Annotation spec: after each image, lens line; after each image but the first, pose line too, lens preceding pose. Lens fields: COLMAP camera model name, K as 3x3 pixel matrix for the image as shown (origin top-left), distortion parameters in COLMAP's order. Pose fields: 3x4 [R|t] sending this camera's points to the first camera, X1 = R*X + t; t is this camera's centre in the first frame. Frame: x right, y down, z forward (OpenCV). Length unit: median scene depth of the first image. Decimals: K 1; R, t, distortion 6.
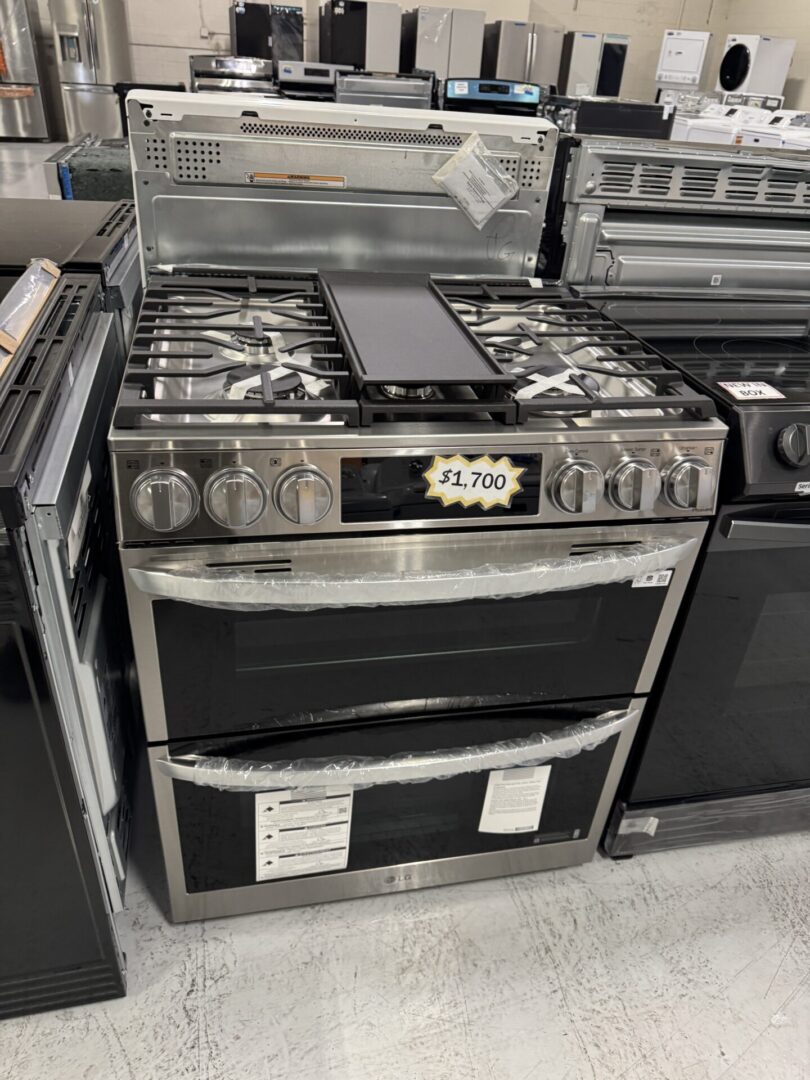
lens RADIAL K [[777.2, 0, 405.0], [0, 777.2, 540.0], [0, 0, 1]] dist [-0.005936, -0.000388]
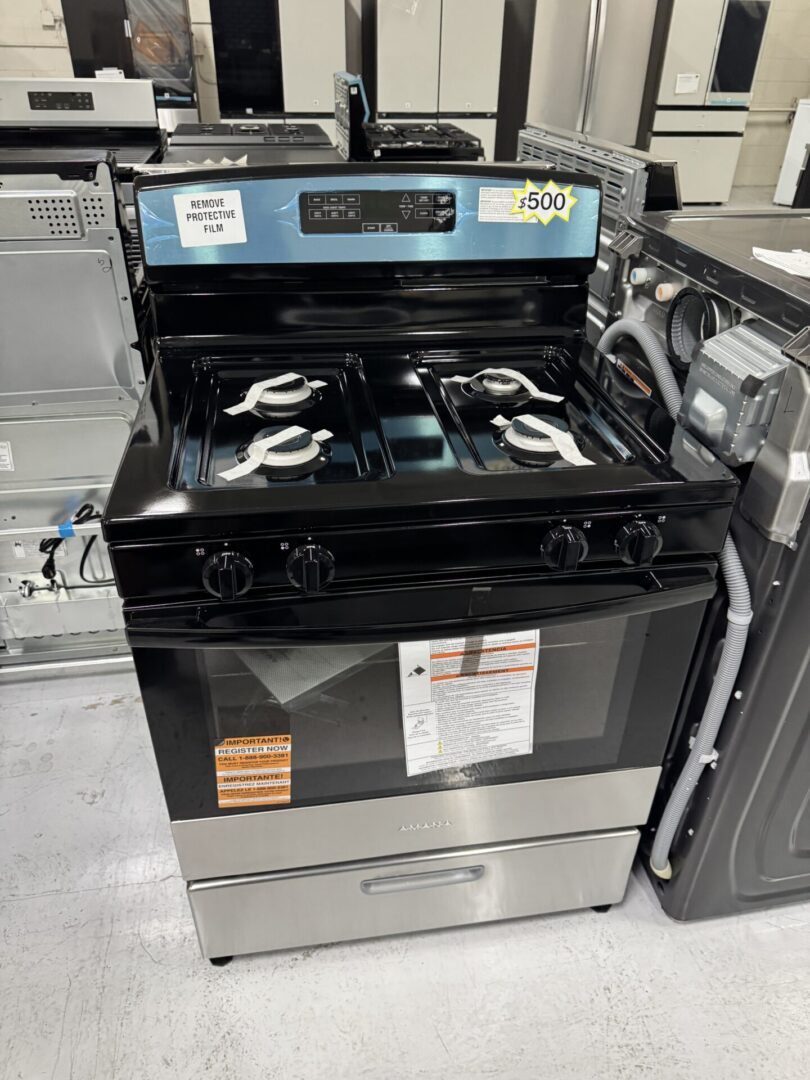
lens RADIAL K [[777.2, 0, 405.0], [0, 777.2, 540.0], [0, 0, 1]] dist [-0.005936, -0.000388]
pose [[0.996223, -0.002368, -0.086795, 0.138652], [0.004177, 0.999778, 0.020659, -0.493088], [0.086727, -0.020943, 0.996012, 0.784187]]
